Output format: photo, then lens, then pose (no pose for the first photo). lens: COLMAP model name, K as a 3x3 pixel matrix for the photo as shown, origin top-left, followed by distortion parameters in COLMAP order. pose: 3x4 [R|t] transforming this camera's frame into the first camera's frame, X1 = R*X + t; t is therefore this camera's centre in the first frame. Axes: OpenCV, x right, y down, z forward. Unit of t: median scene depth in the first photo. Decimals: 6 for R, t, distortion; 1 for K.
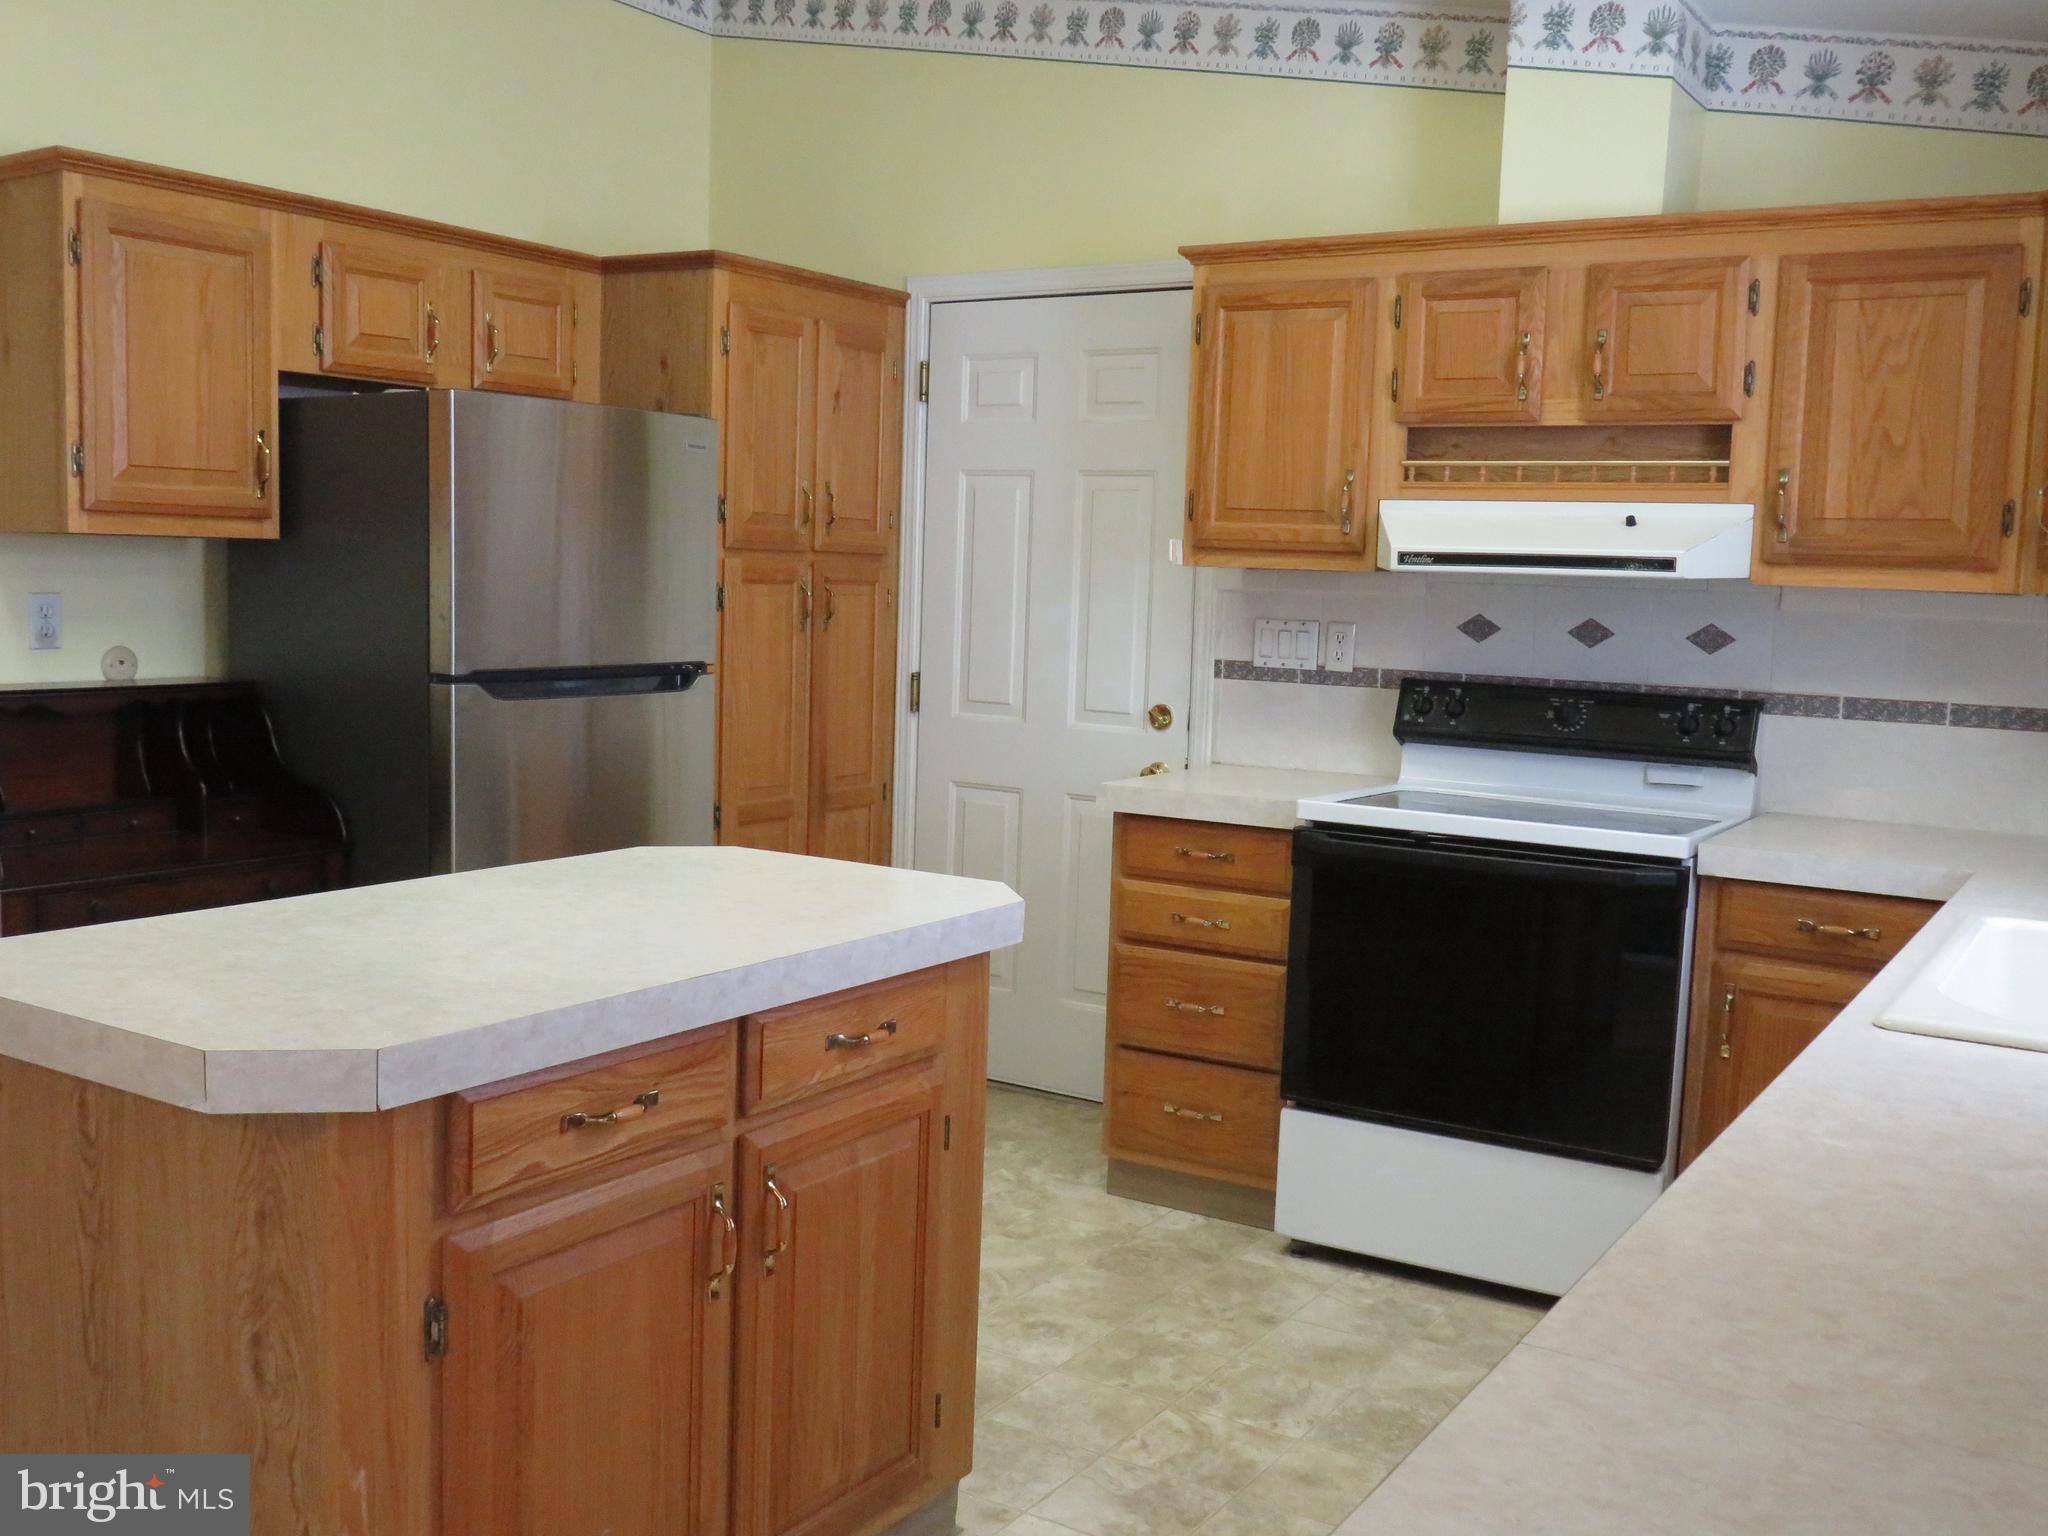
lens RADIAL K [[1927.8, 0, 1010.2], [0, 1927.8, 757.2], [0, 0, 1]] dist [-0.022955, 0.000000]
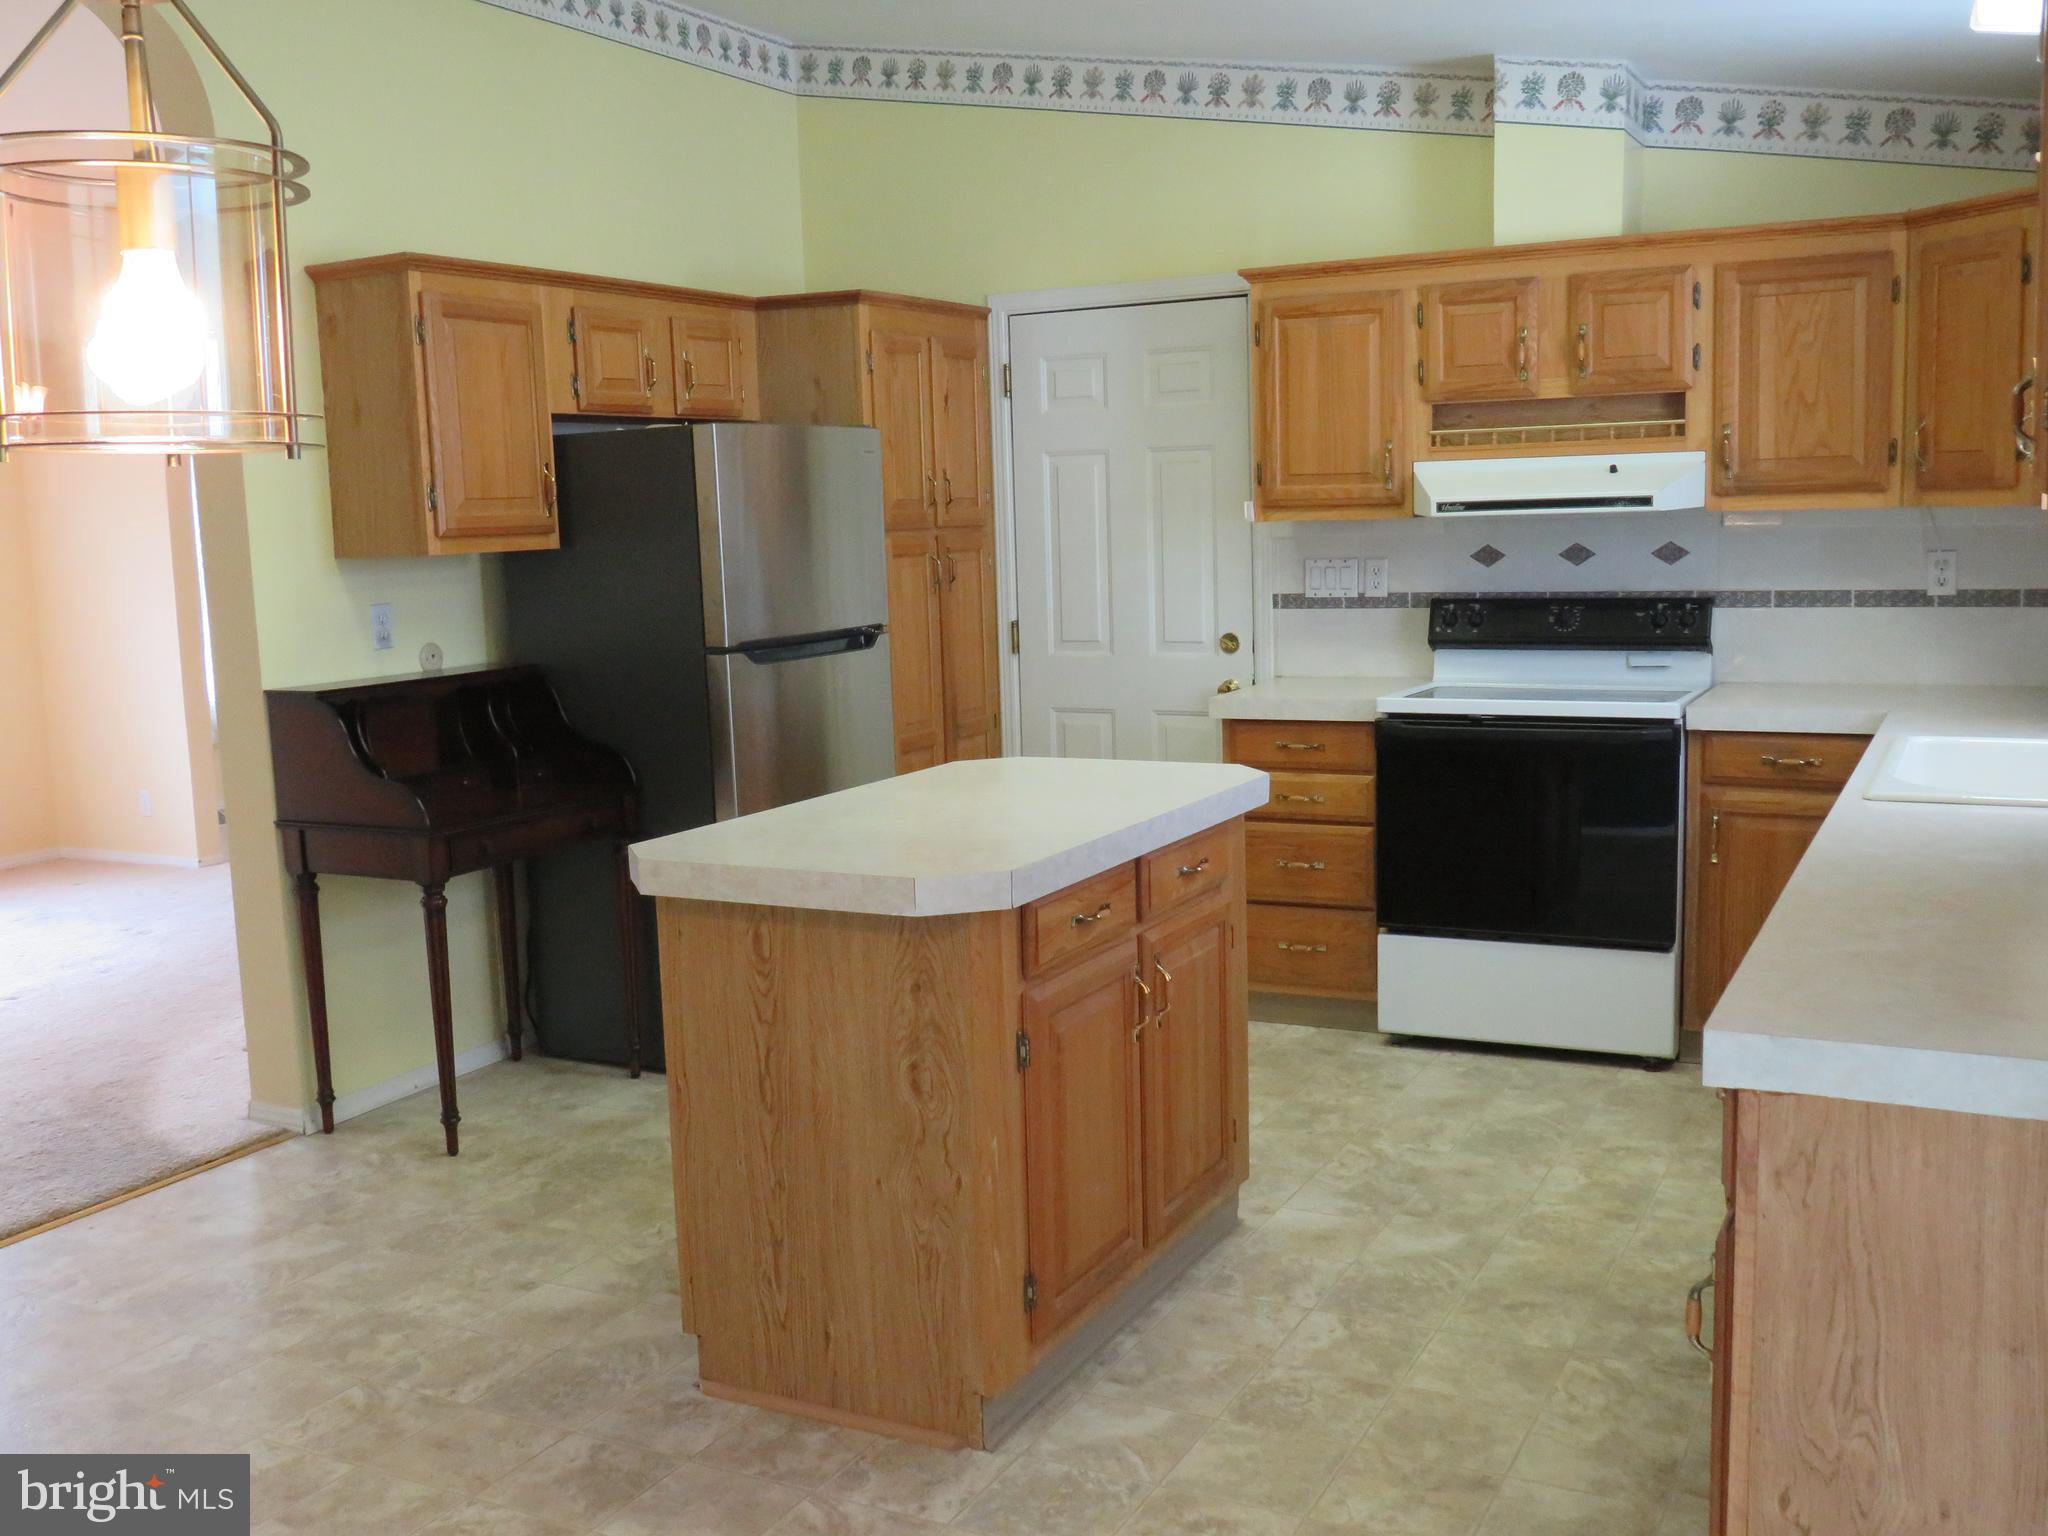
lens RADIAL K [[1927.8, 0, 1019.7], [0, 1927.8, 755.2], [0, 0, 1]] dist [-0.022955, 0.000000]
pose [[0.994140, -0.074083, 0.078728, -0.193881], [0.071620, 0.996864, 0.033667, -0.000376], [-0.080975, -0.027831, 0.996328, -0.277811]]
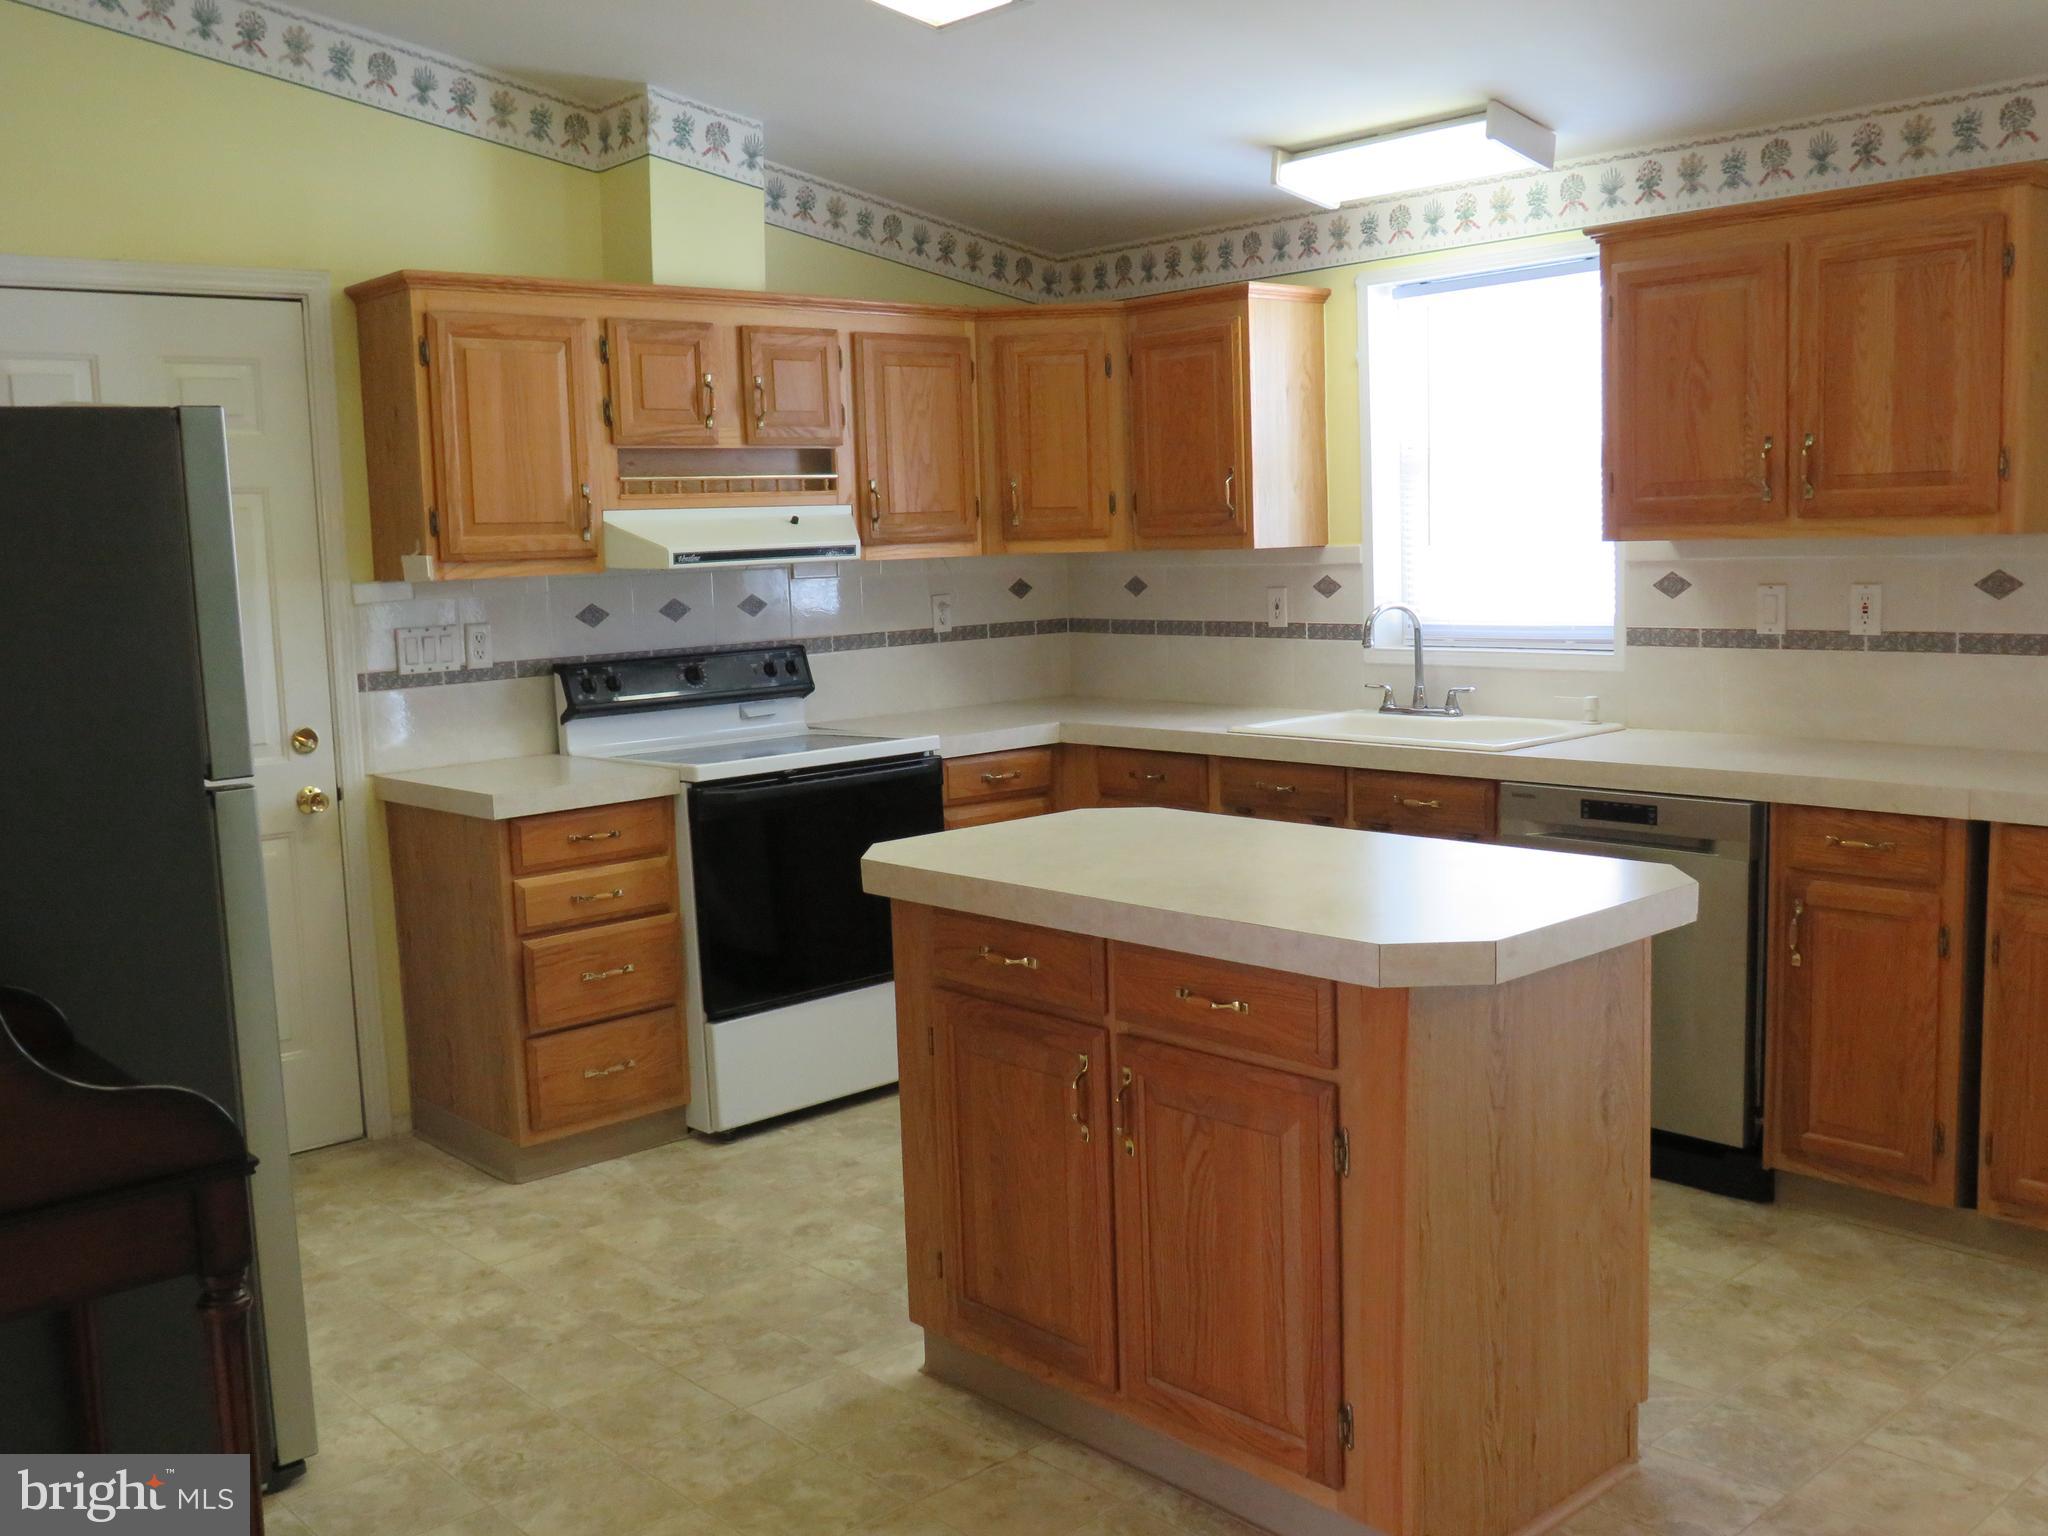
lens RADIAL K [[1927.8, 0, 1029.5], [0, 1927.8, 752.8], [0, 0, 1]] dist [-0.022955, 0.000000]
pose [[0.265782, -0.153252, 0.951774, -0.907229], [0.136345, 0.983335, 0.120260, -0.098777], [-0.954343, 0.097807, 0.282248, 0.459806]]
